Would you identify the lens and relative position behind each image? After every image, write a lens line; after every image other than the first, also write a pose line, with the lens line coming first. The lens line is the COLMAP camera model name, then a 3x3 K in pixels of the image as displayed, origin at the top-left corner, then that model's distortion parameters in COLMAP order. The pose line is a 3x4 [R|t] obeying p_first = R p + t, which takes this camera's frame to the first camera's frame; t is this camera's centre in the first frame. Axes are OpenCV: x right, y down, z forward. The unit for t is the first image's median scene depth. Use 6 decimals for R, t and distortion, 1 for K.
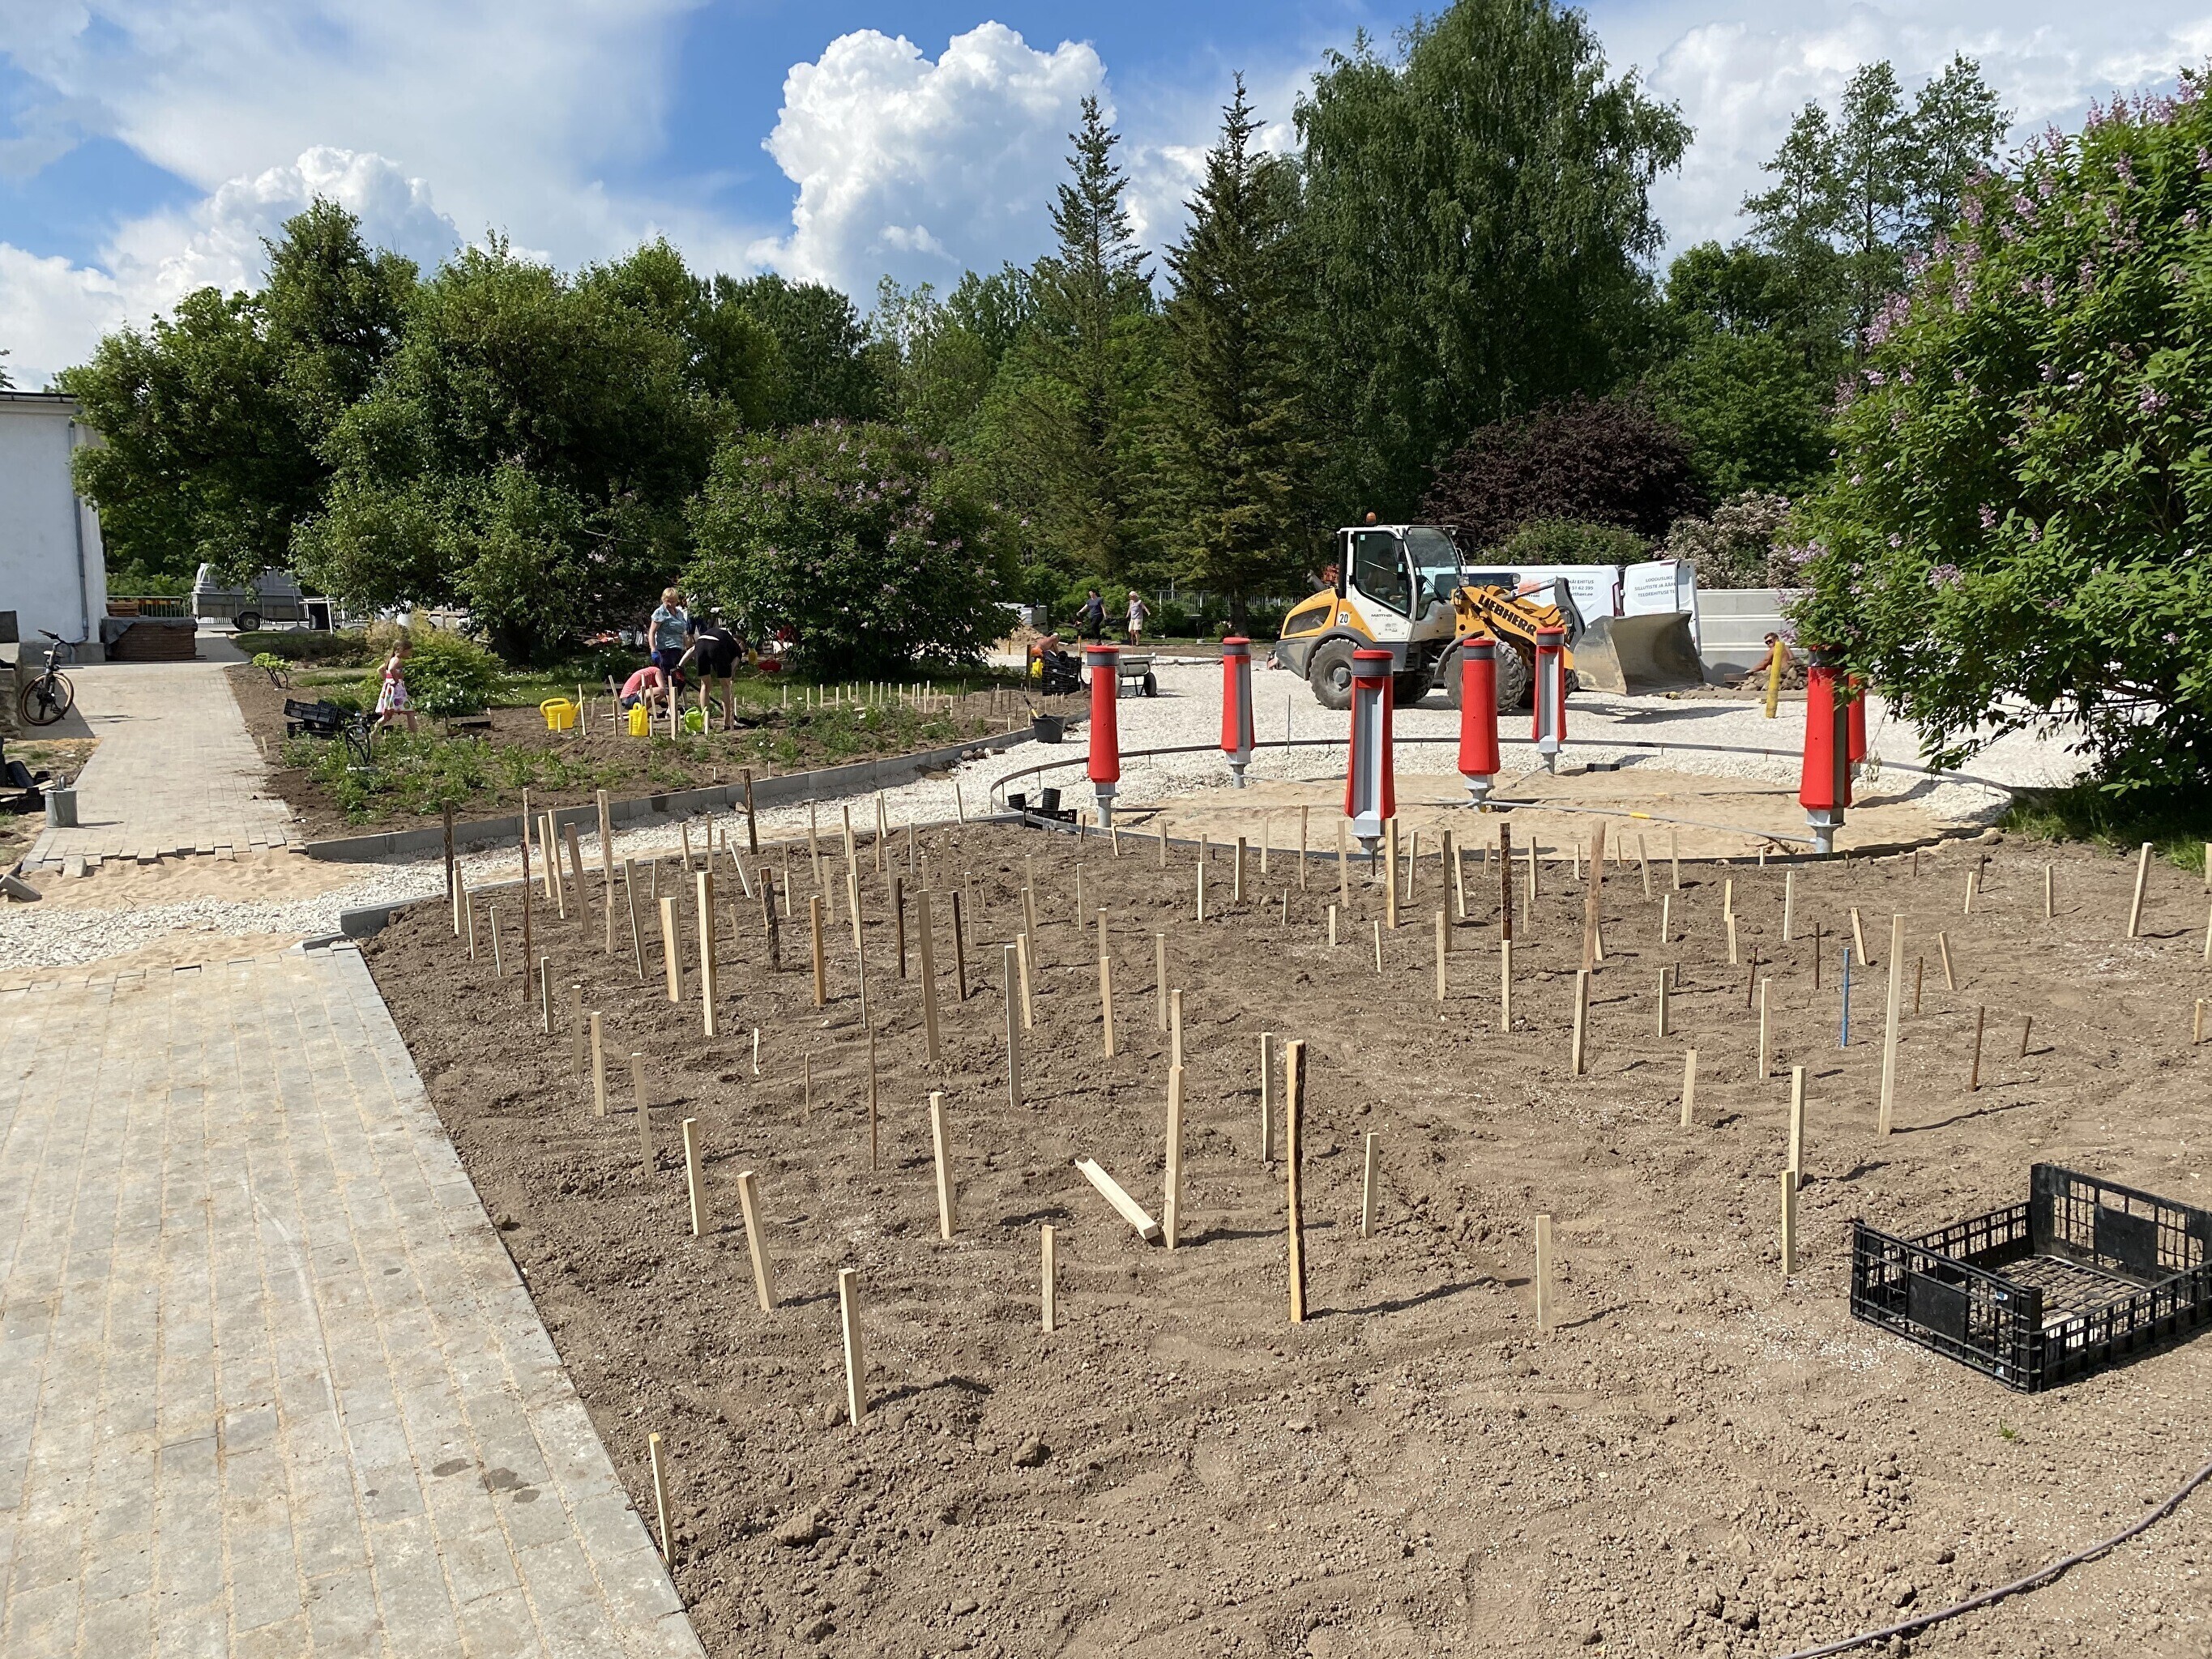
lens RADIAL K [[1672.7, 0, 1124.9], [0, 1672.7, 809.2], [0, 0, 1]] dist [0.028346, -0.035938]
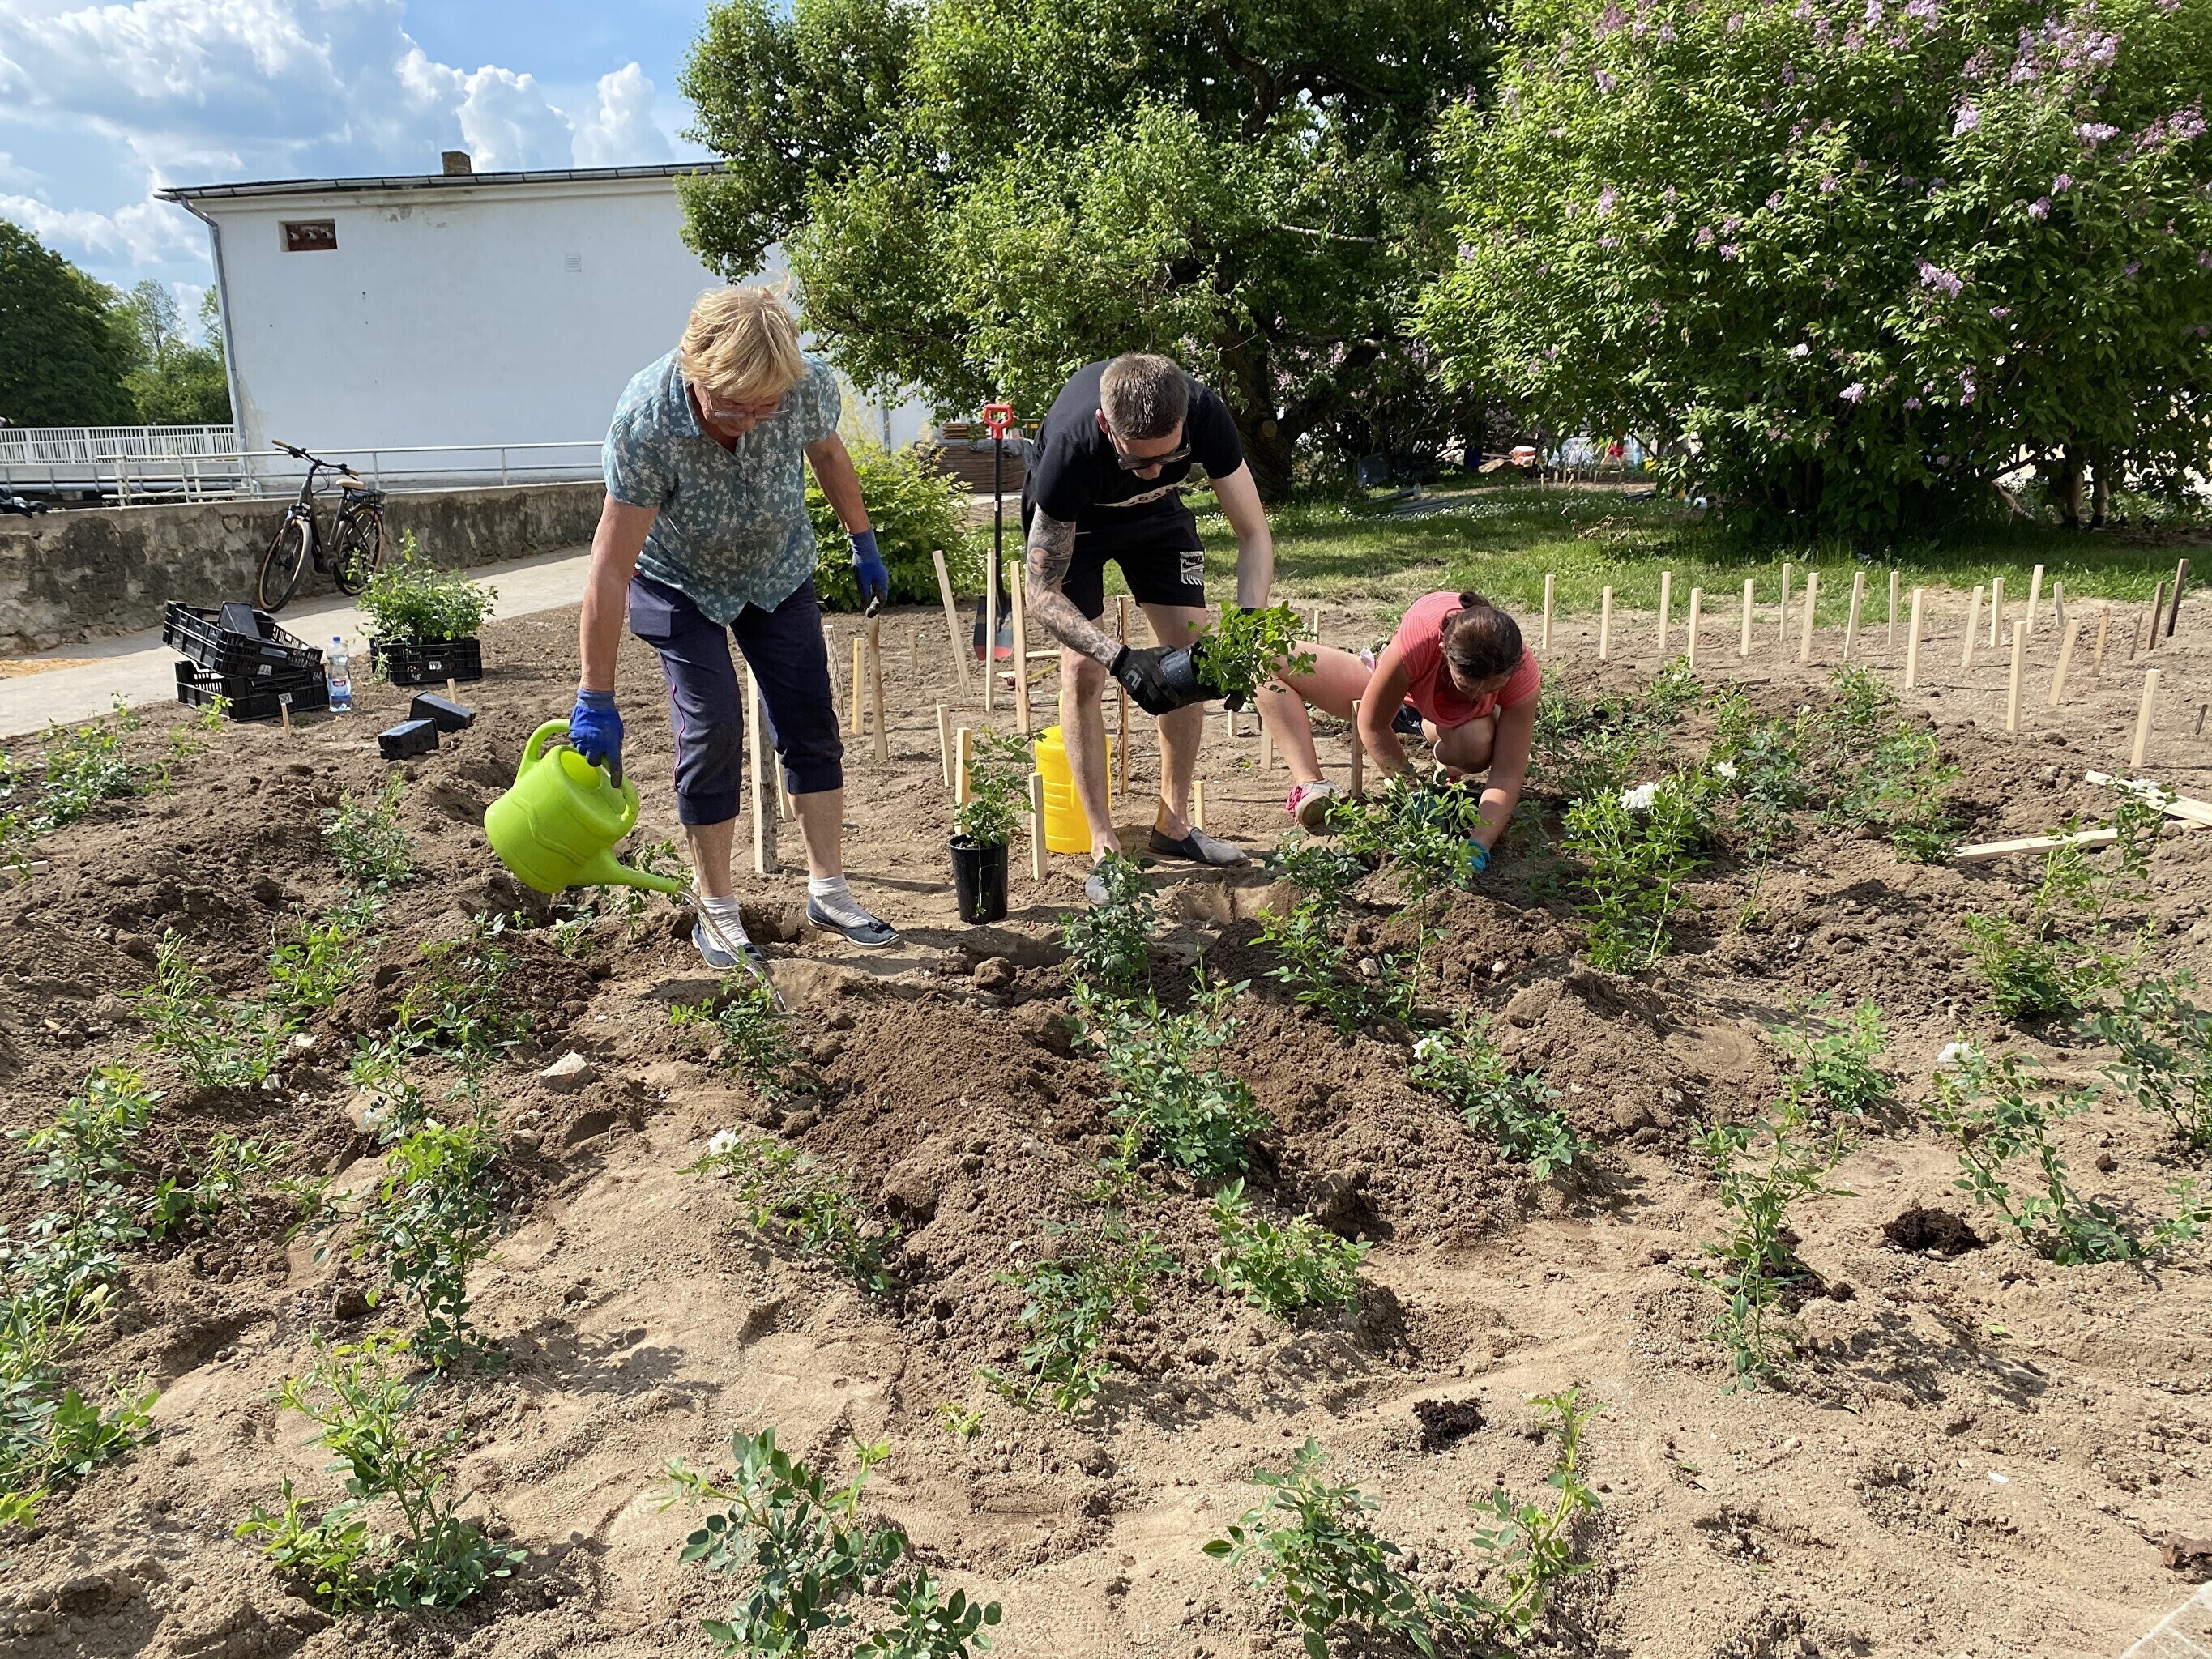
lens RADIAL K [[1672.7, 0, 1116.8], [0, 1672.7, 825.3], [0, 0, 1]] dist [0.028346, -0.035938]
pose [[0.822393, 0.109209, -0.558340, -0.062022], [-0.045897, 0.990940, 0.126220, -0.047526], [0.567066, -0.078176, 0.819954, 0.508322]]
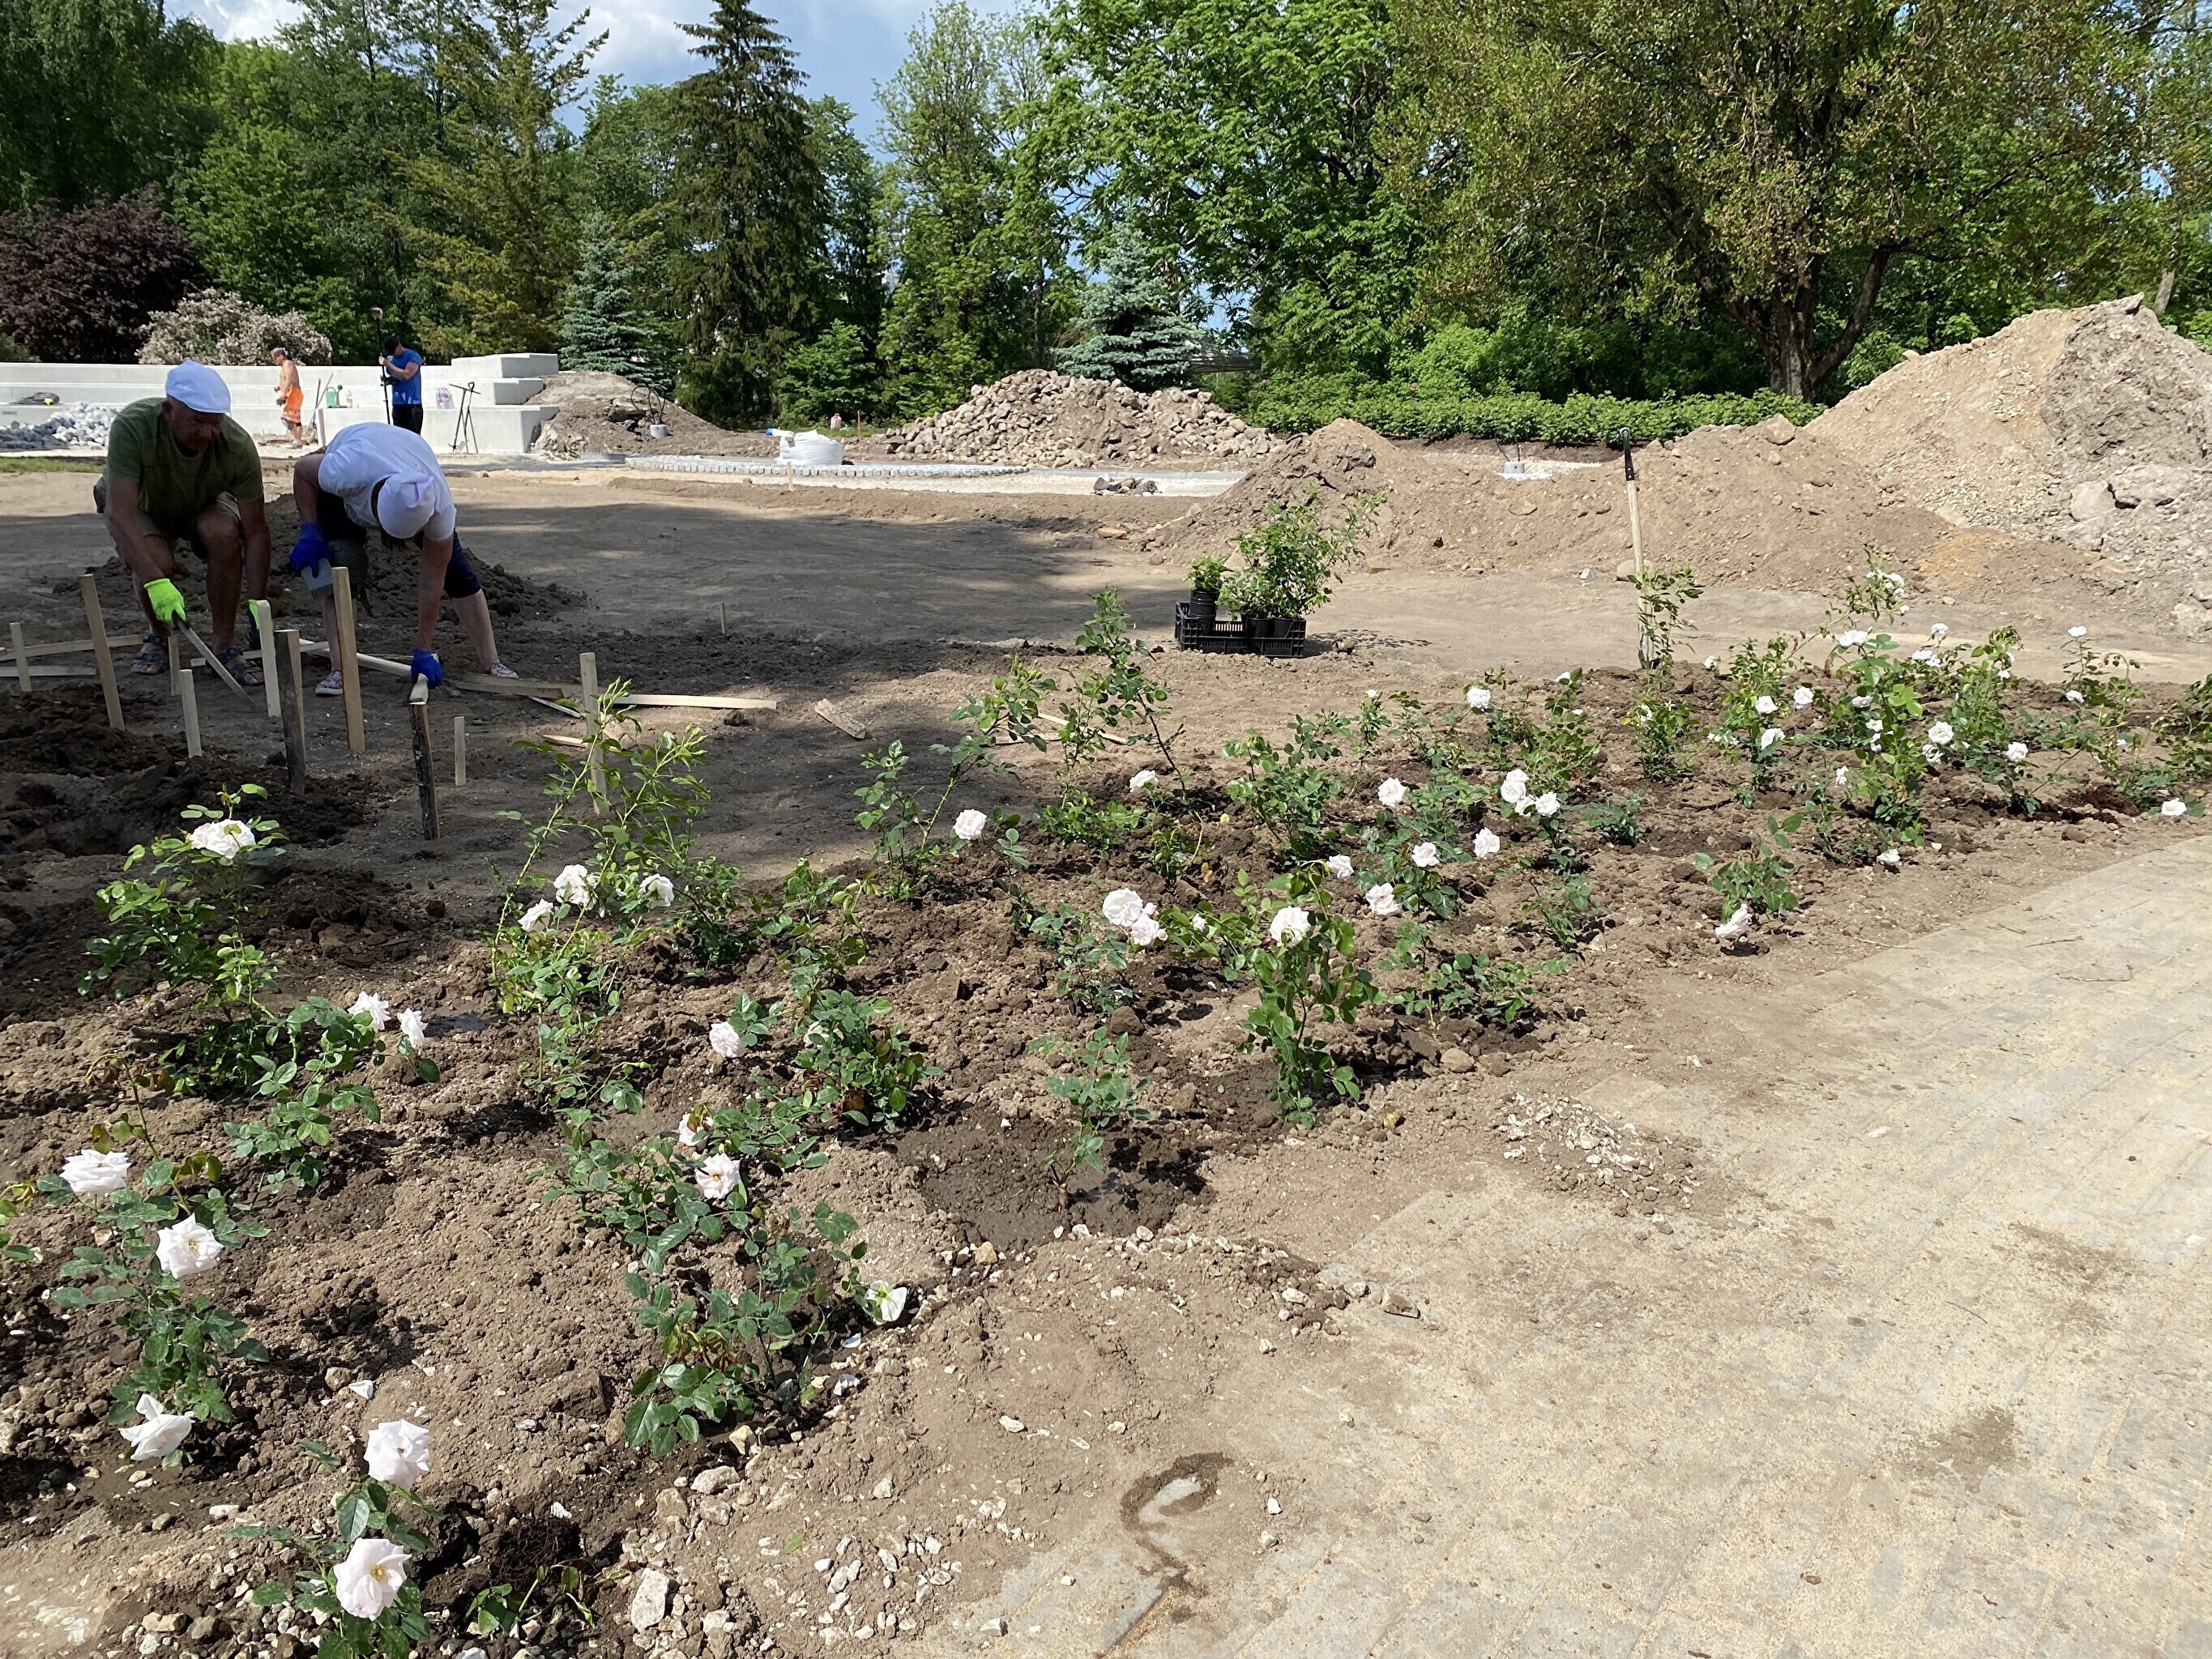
lens RADIAL K [[1672.7, 0, 1075.4], [0, 1672.7, 793.5], [0, 0, 1]] dist [0.028346, -0.035938]
pose [[0.858264, -0.105216, 0.502307, 0.386013], [0.052922, 0.991686, 0.117297, 0.088325], [-0.510472, -0.074089, 0.856697, -0.546389]]
